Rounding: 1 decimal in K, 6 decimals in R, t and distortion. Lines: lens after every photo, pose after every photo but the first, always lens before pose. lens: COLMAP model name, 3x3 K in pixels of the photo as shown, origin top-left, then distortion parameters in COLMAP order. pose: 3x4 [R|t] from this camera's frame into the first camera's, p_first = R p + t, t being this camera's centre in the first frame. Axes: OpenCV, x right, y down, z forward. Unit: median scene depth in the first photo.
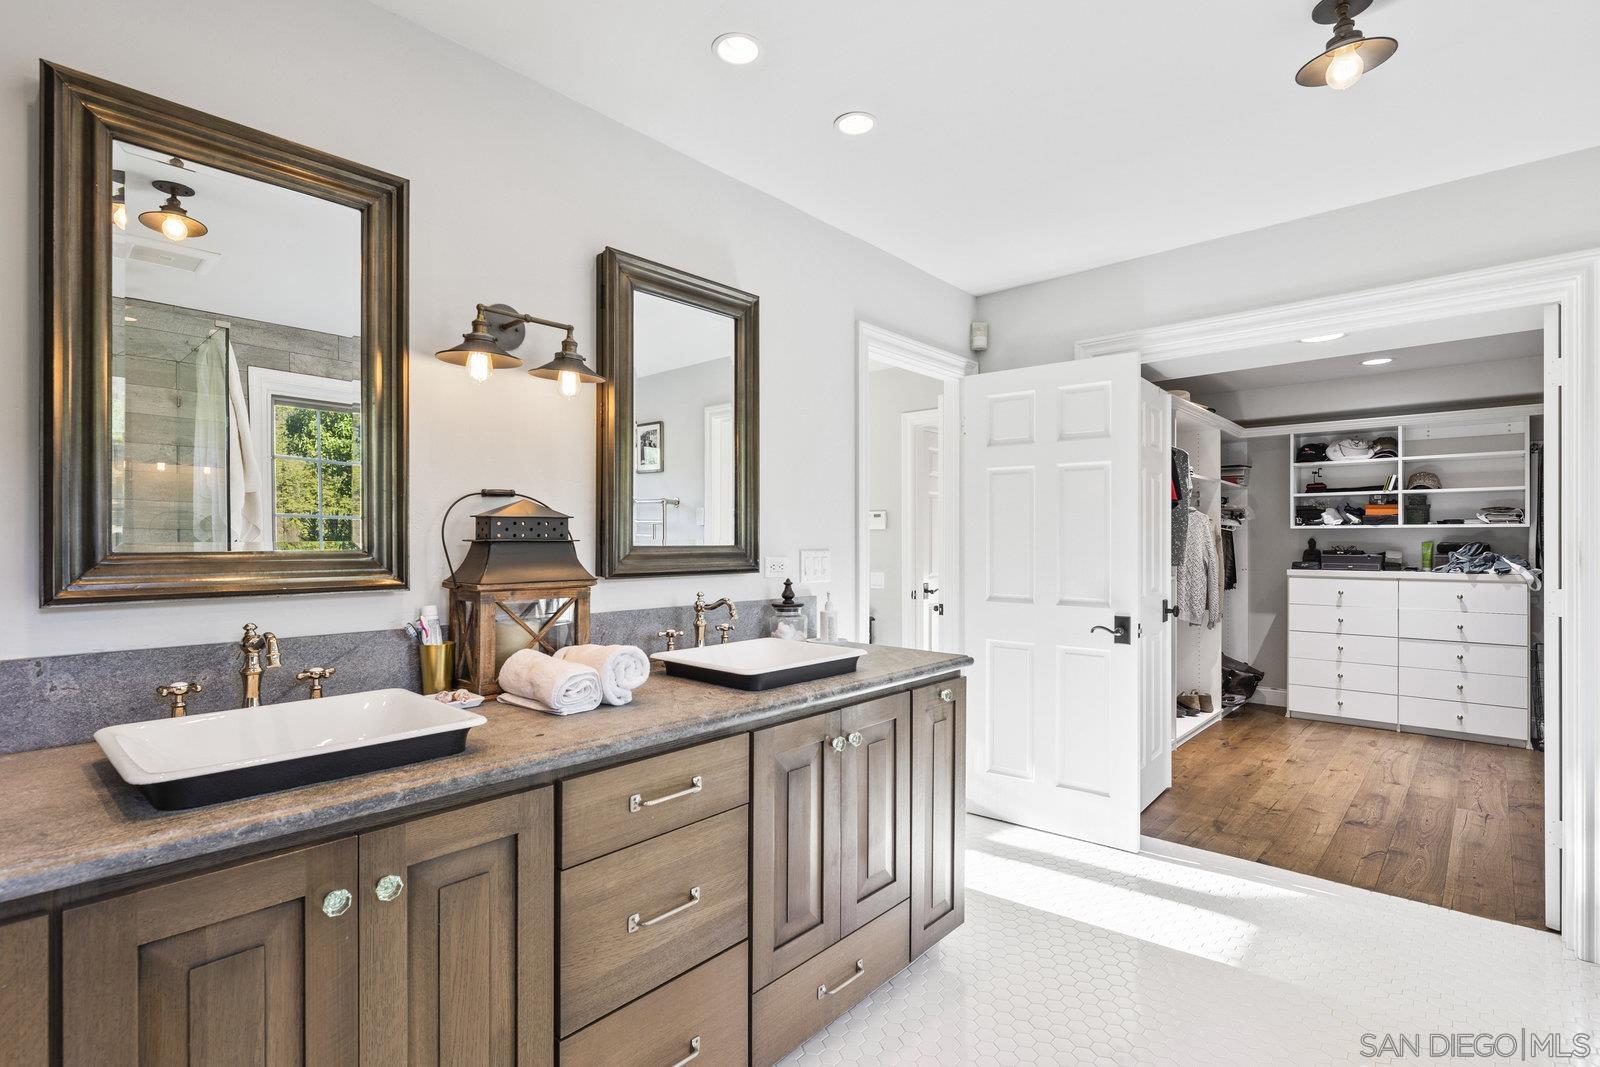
lens RADIAL K [[755.1, 0, 807.7], [0, 755.1, 536.7], [0, 0, 1]] dist [-0.000539, 0.000067]
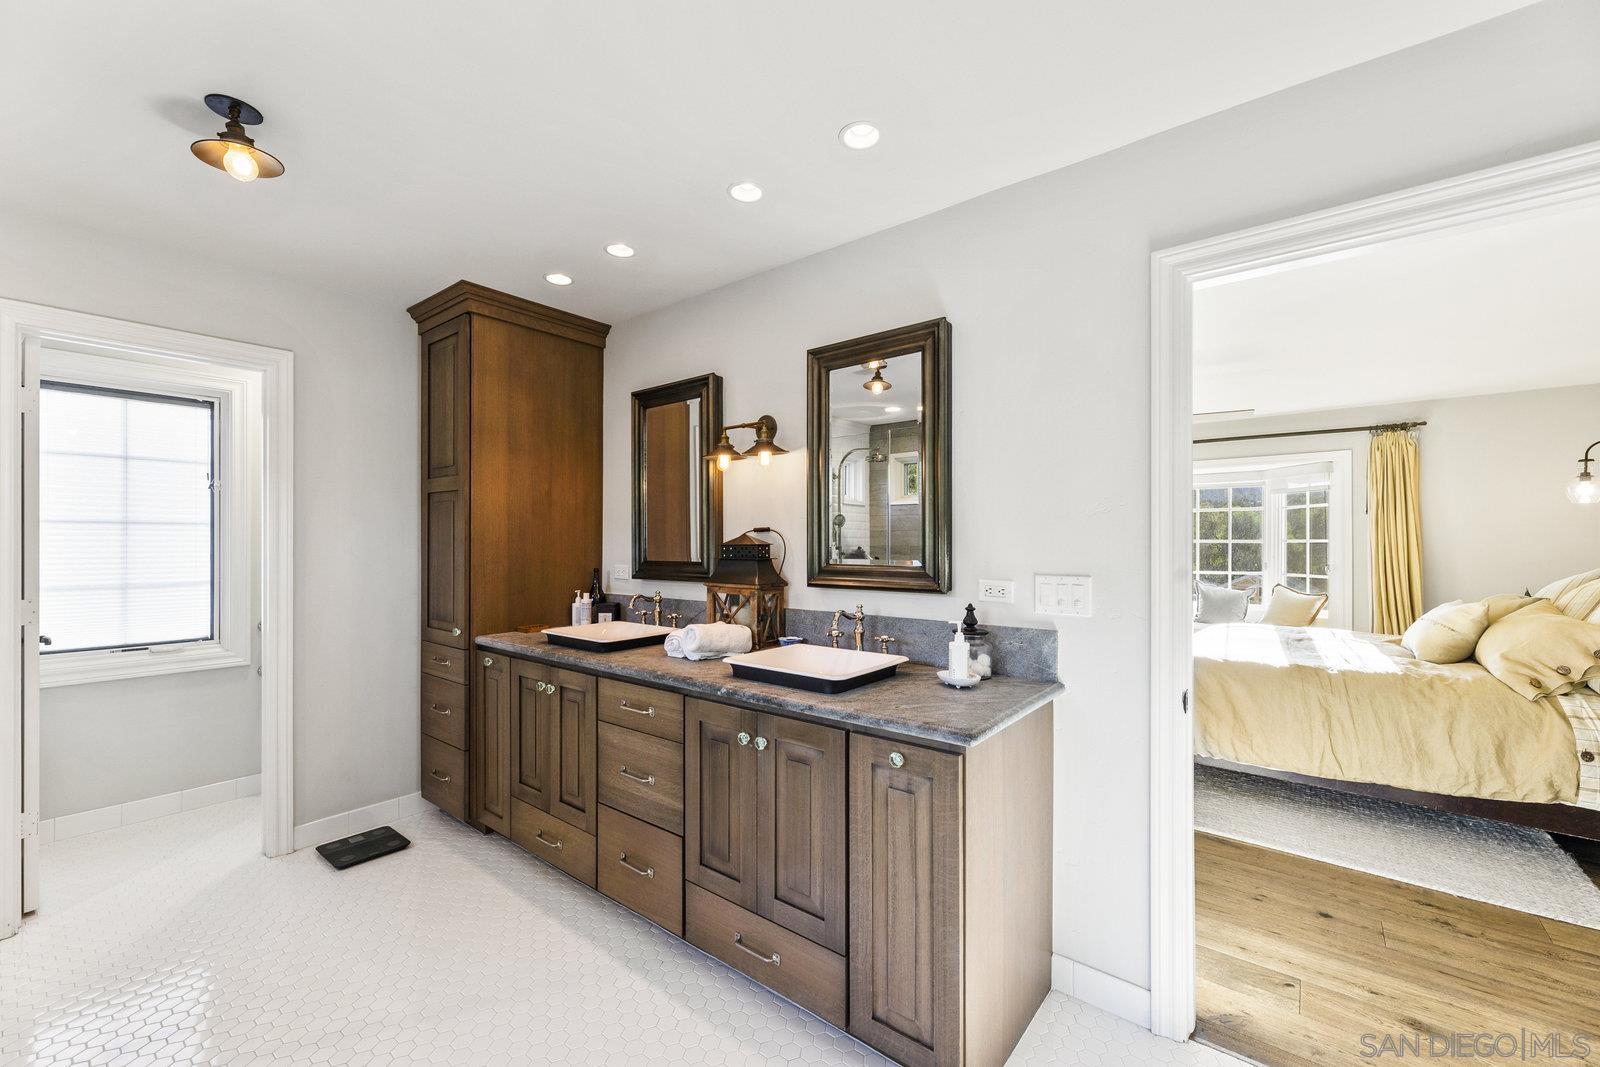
lens RADIAL K [[643.0, 0, 801.8], [0, 643.0, 540.4], [0, 0, 1]] dist [0.001935, 0.000052]
pose [[0.059870, -0.004355, -0.998197, 0.380002], [0.005724, 0.999976, -0.004019, -0.010462], [0.998190, -0.005473, 0.059893, 0.375221]]
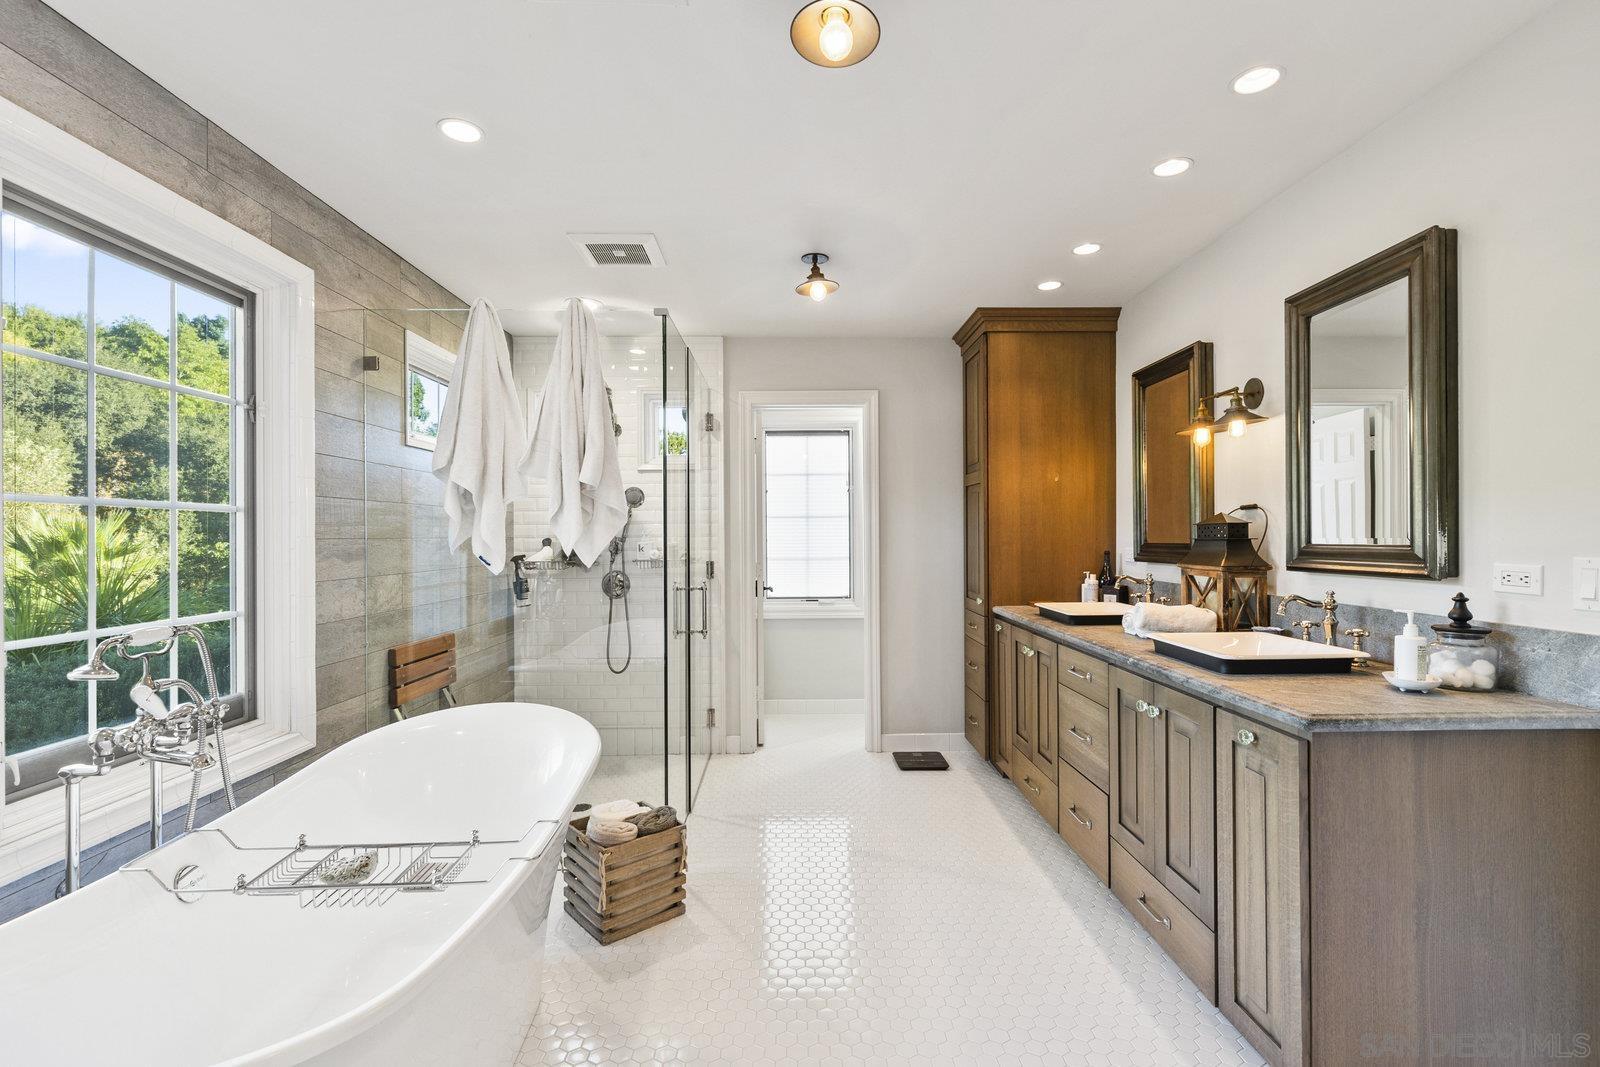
lens RADIAL K [[732.4, 0, 808.7], [0, 732.4, 533.8], [0, 0, 1]] dist [-0.001320, 0.000108]
pose [[-0.729764, 0.001077, -0.683698, 0.455313], [0.009092, 0.999926, -0.008130, -0.000463], [0.683638, -0.012149, -0.729720, 0.546204]]
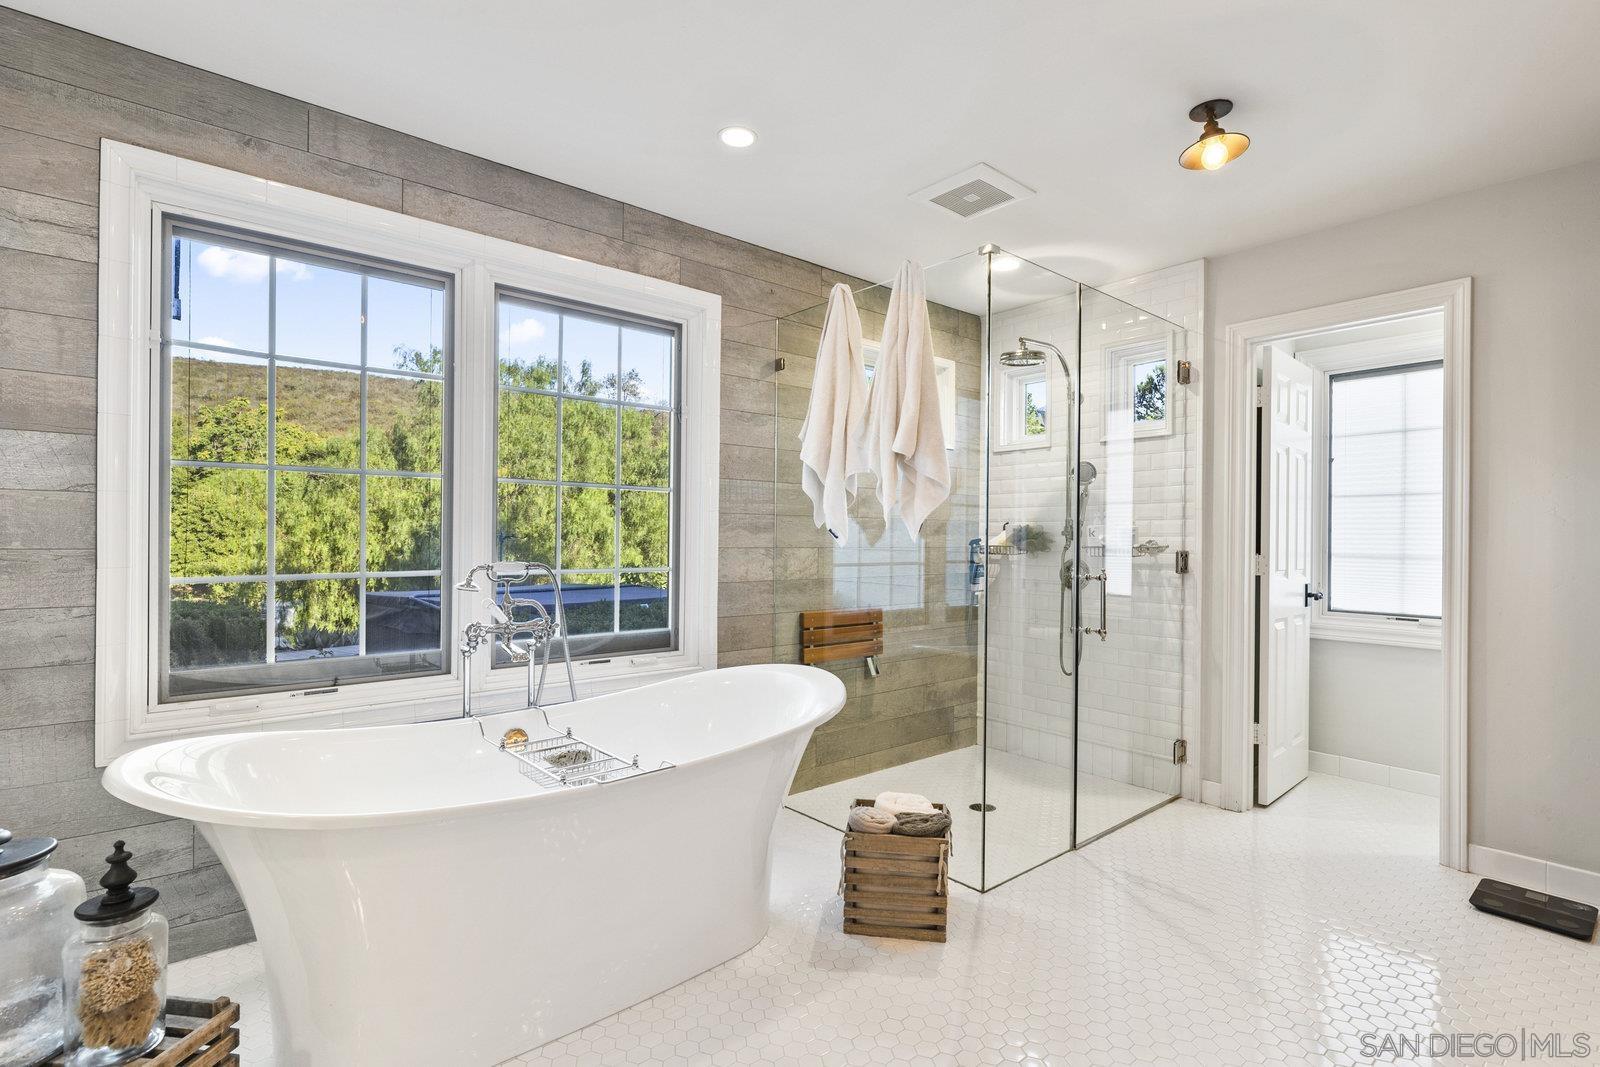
lens RADIAL K [[755.1, 0, 807.7], [0, 755.1, 536.7], [0, 0, 1]] dist [-0.000539, 0.000067]
pose [[-0.990818, -0.010430, 0.134796, 0.202410], [-0.011480, 0.999909, -0.007018, 0.019327], [-0.134711, -0.008501, -0.990848, 0.572329]]
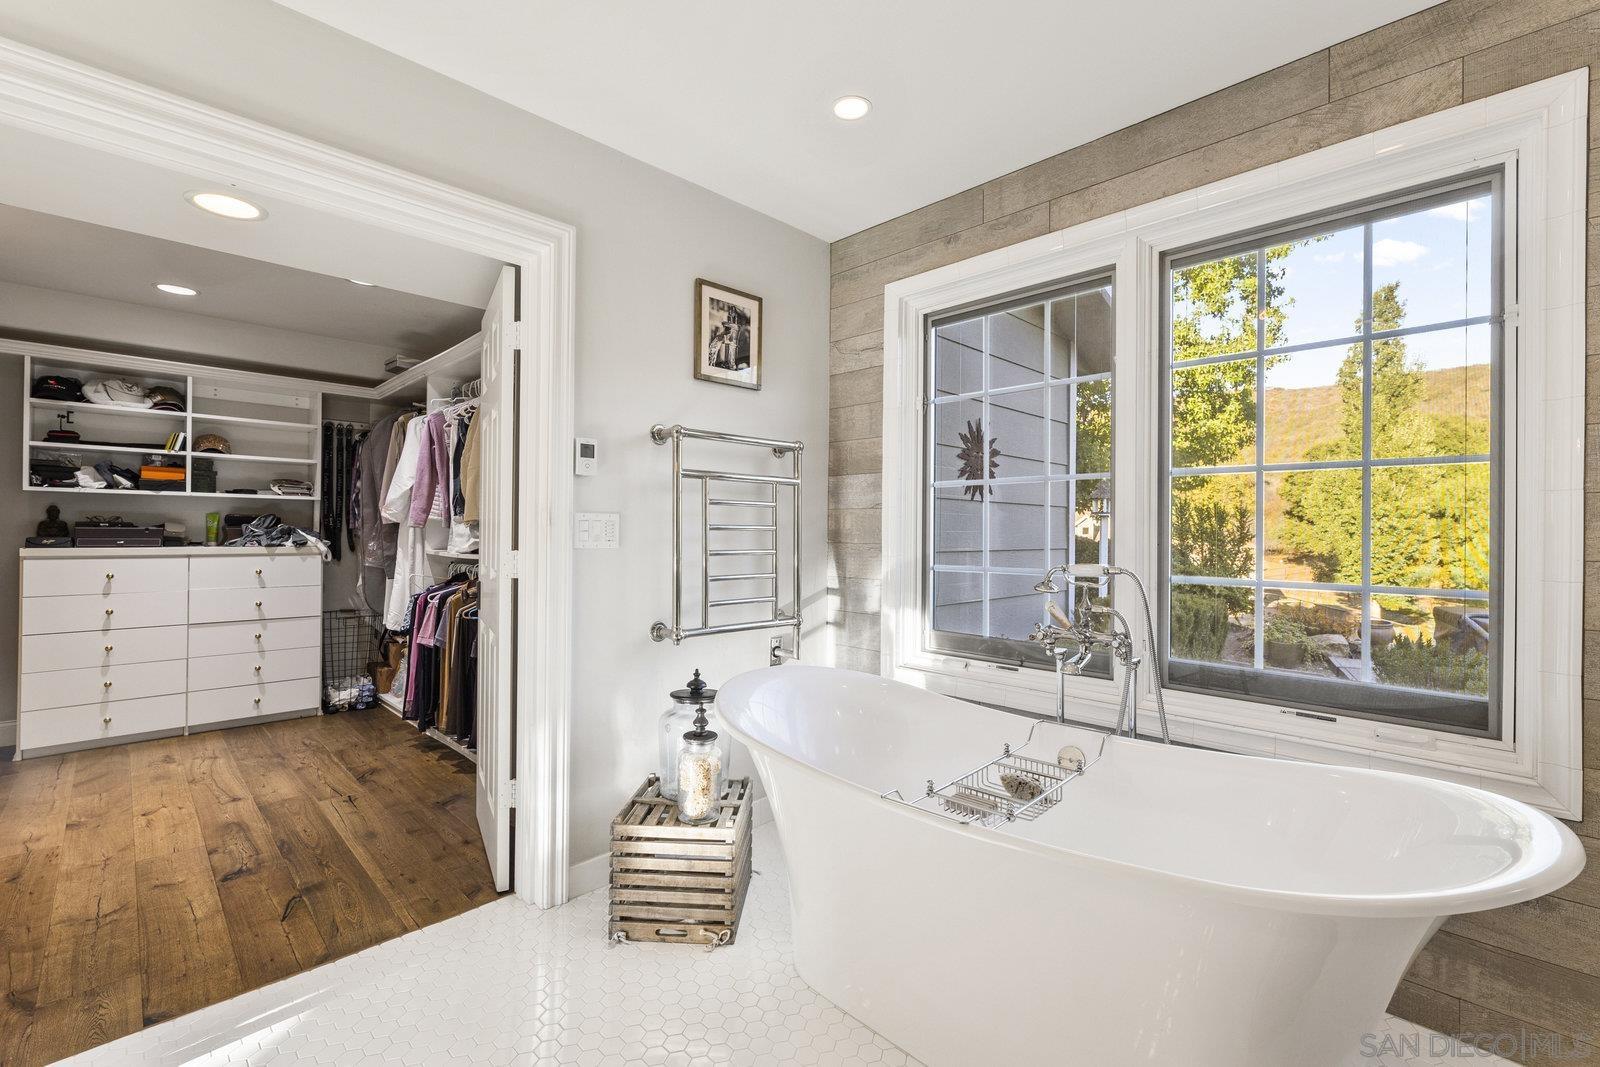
lens RADIAL K [[692.7, 0, 800.0], [0, 692.7, 533.5], [0, 0, 1]] dist [-0.001169, -0.000332]
pose [[0.059719, -0.003418, 0.998209, 0.047447], [-0.015836, 0.999865, 0.004371, 0.017254], [-0.998090, -0.016069, 0.059657, 0.272693]]
